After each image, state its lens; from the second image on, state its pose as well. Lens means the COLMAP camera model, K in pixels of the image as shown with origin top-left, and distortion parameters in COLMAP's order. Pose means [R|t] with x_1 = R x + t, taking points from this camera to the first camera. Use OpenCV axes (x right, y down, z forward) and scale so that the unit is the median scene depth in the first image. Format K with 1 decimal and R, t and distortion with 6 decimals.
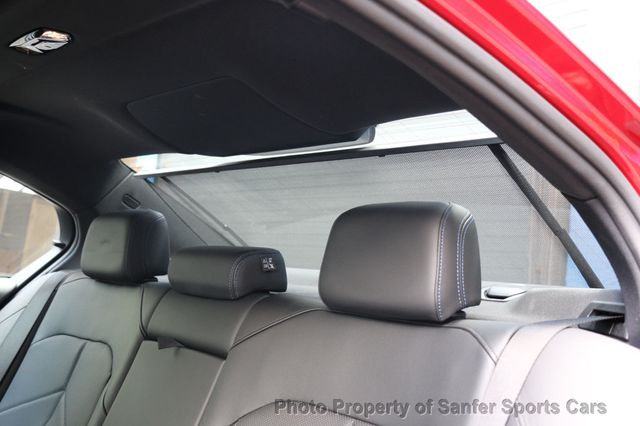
lens RADIAL K [[724.5, 0, 320.0], [0, 724.5, 213.0], [0, 0, 1]] dist [0.015846, 0.016410]
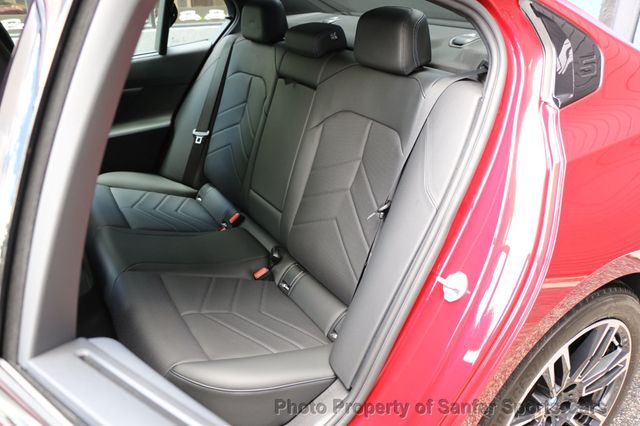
lens RADIAL K [[524.8, 0, 320.0], [0, 524.8, 213.0], [0, 0, 1]] dist [-0.144181, -0.002850]
pose [[0.972240, -0.028738, -0.232215, 0.169952], [0.143386, 0.857432, 0.494217, -0.179574], [0.184906, -0.513794, 0.837751, -0.306992]]
